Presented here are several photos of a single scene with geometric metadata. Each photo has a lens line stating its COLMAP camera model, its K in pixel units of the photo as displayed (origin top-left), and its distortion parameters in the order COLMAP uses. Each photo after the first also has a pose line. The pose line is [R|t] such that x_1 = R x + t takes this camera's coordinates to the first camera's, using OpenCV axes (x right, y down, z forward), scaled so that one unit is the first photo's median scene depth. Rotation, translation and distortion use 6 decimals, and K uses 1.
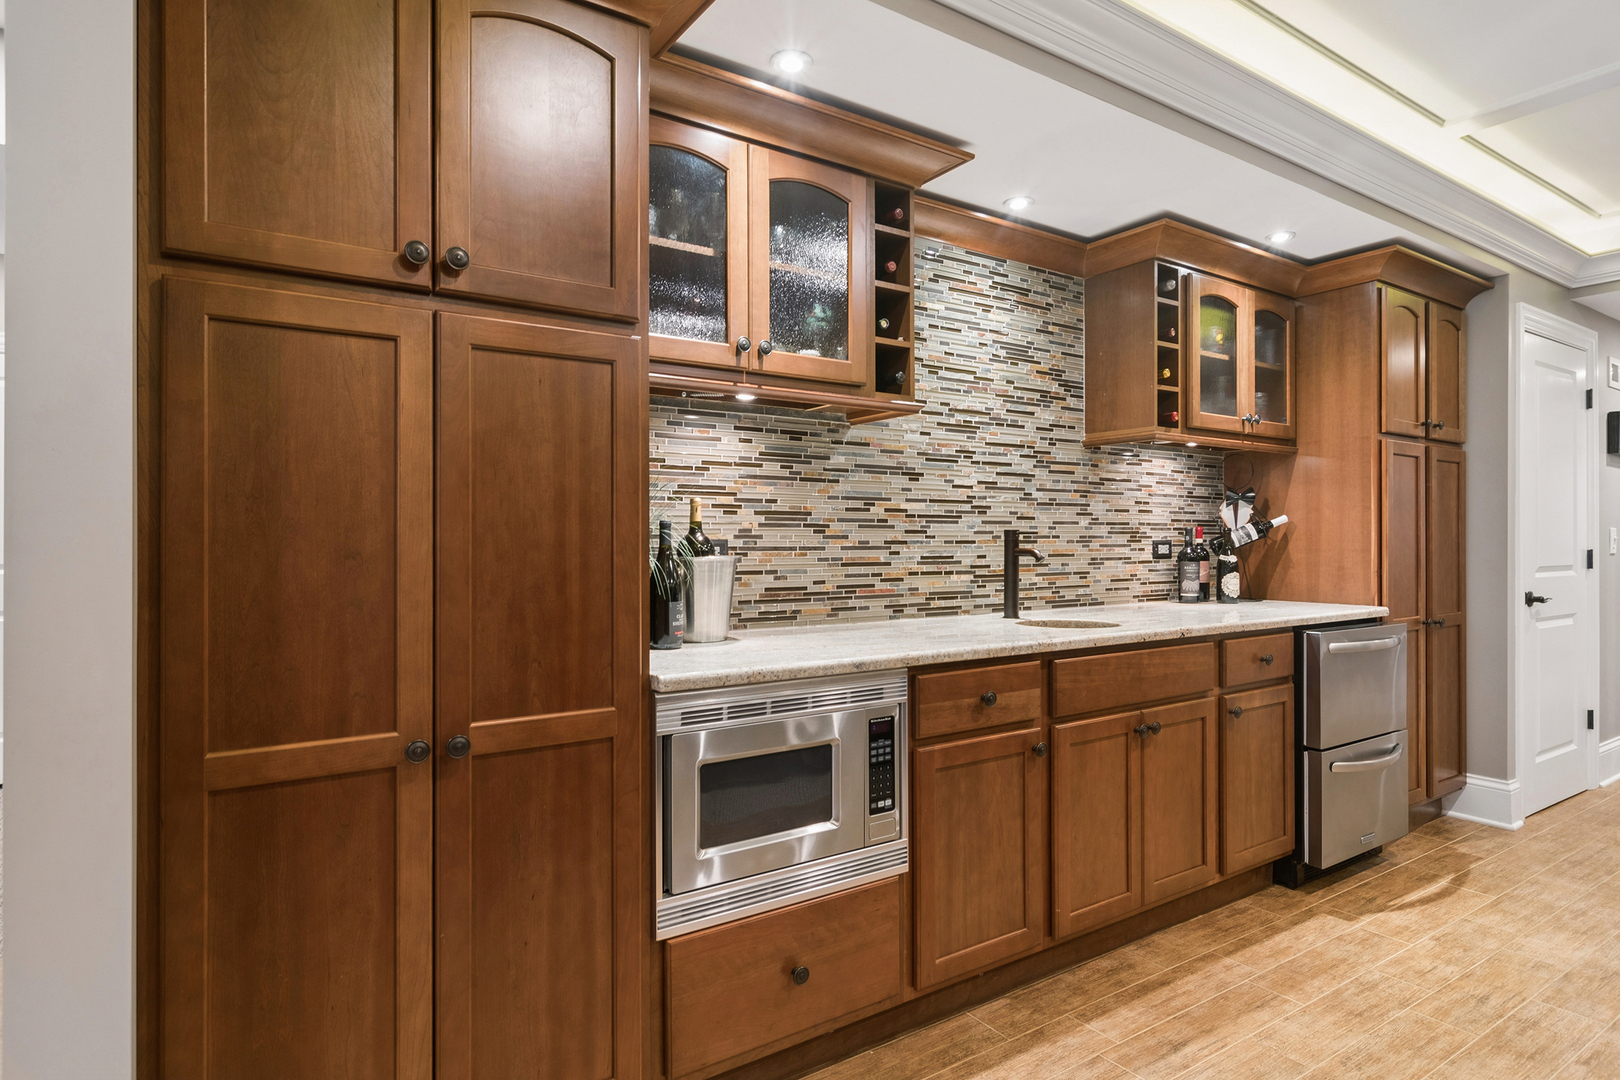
lens RADIAL K [[878.5, 0, 808.3], [0, 878.5, 544.0], [0, 0, 1]] dist [0.000925, 0.000646]
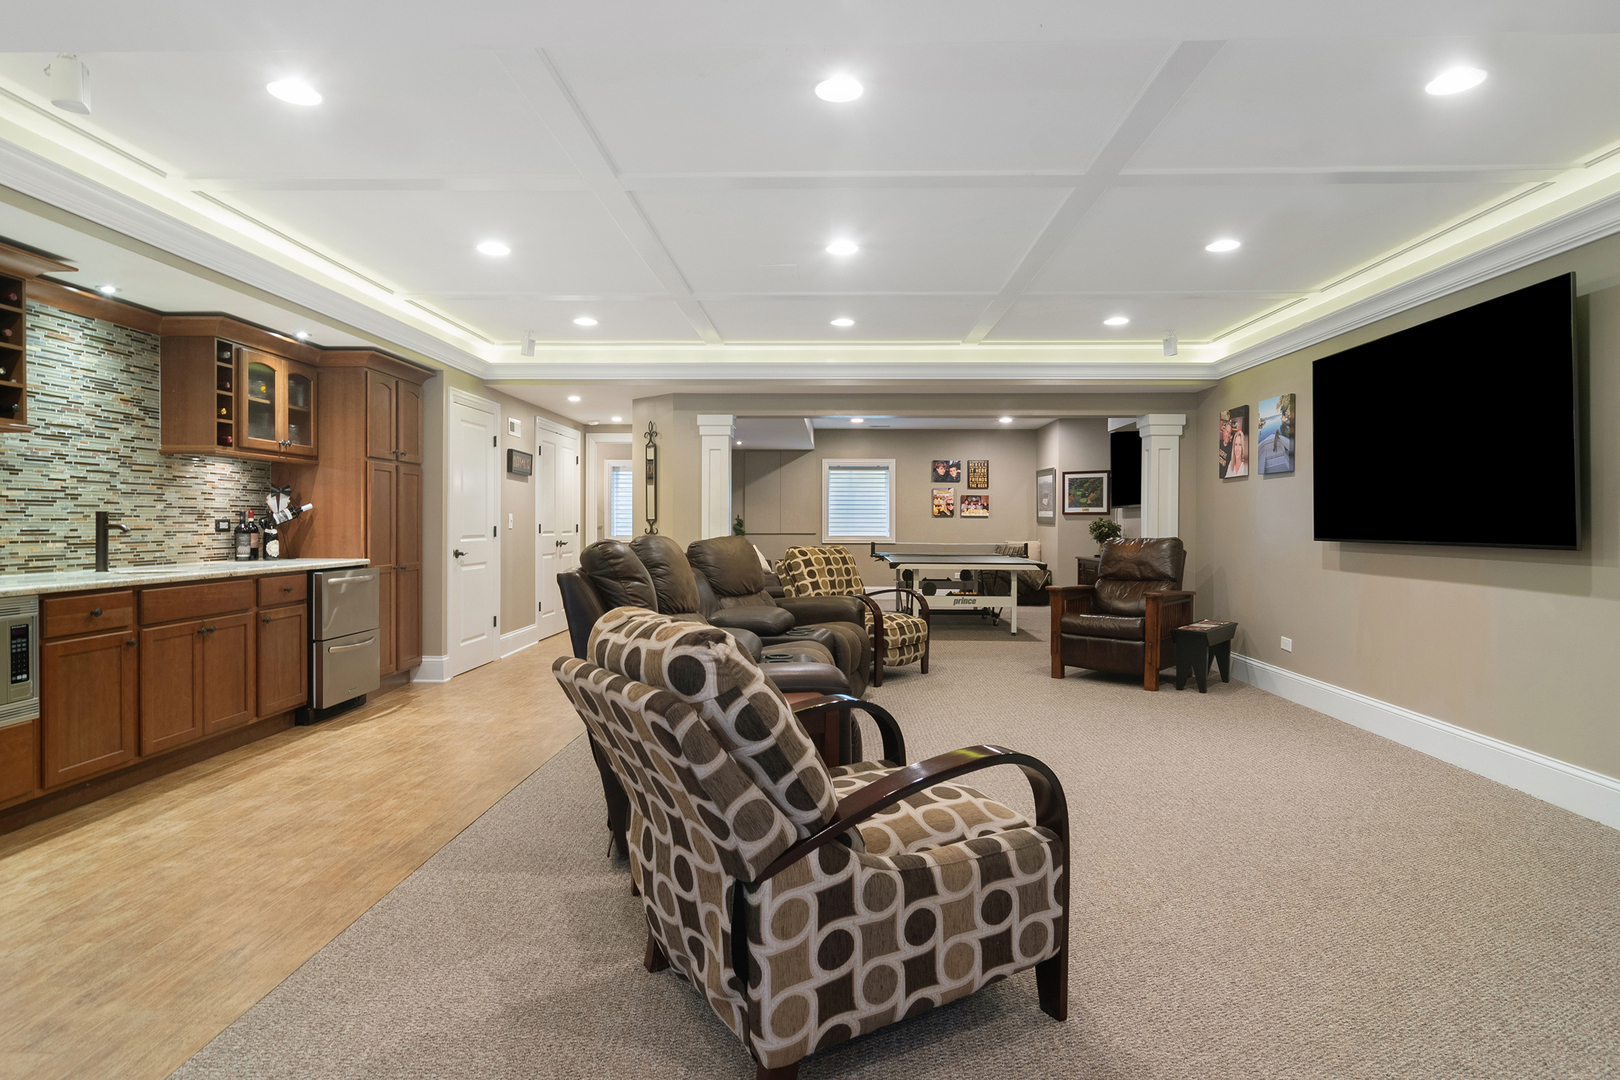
lens RADIAL K [[878.5, 0, 812.8], [0, 878.5, 529.6], [0, 0, 1]] dist [0.000925, 0.000646]
pose [[0.579484, -0.002656, 0.814979, -0.266504], [-0.003512, 0.999977, 0.005756, 0.001485], [-0.814976, -0.006198, 0.579462, -0.783332]]
